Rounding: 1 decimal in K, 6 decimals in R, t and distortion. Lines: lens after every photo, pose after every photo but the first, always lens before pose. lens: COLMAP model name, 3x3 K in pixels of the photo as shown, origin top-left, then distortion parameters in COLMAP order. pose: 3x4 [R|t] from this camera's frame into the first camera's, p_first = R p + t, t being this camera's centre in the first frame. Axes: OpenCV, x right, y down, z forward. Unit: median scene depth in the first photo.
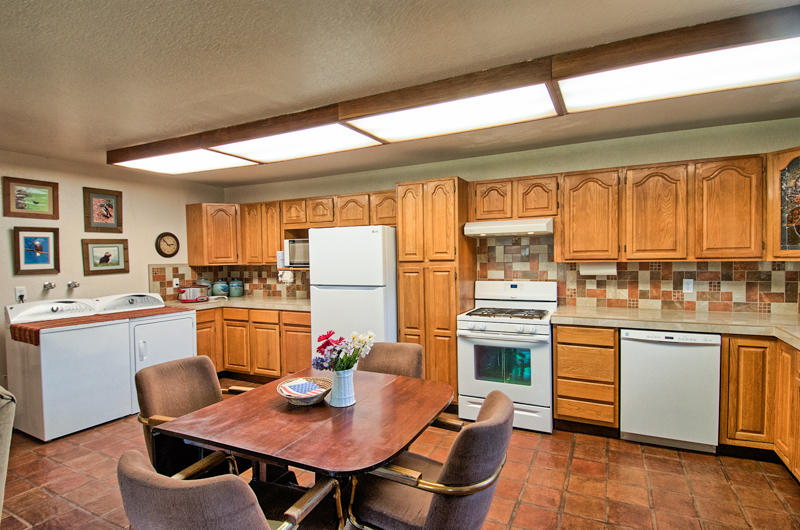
lens RADIAL K [[413.3, 0, 405.7], [0, 413.3, 273.2], [0, 0, 1]] dist [0.029458, -0.037501]
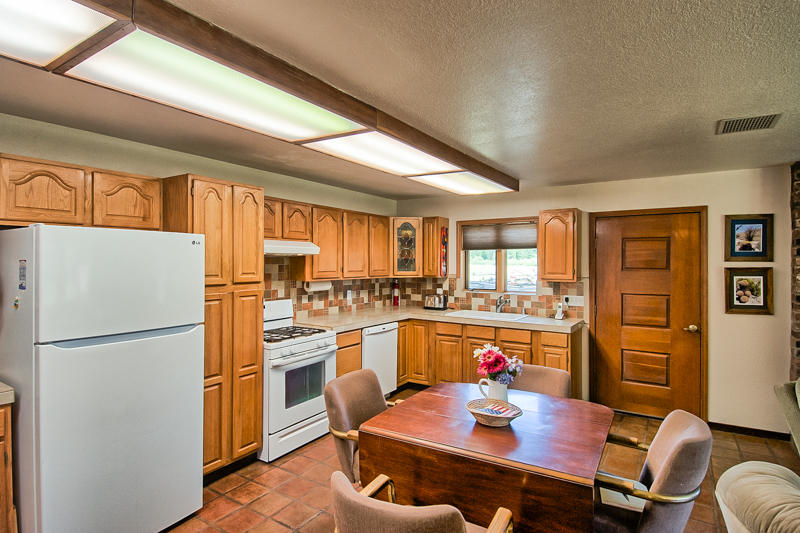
lens RADIAL K [[413.3, 0, 405.7], [0, 413.3, 274.7], [0, 0, 1]] dist [0.029458, -0.037501]
pose [[0.117101, -0.013027, 0.993035, -0.748083], [0.033518, 0.999396, 0.009158, -0.047654], [-0.992554, 0.032212, 0.117467, 0.625268]]
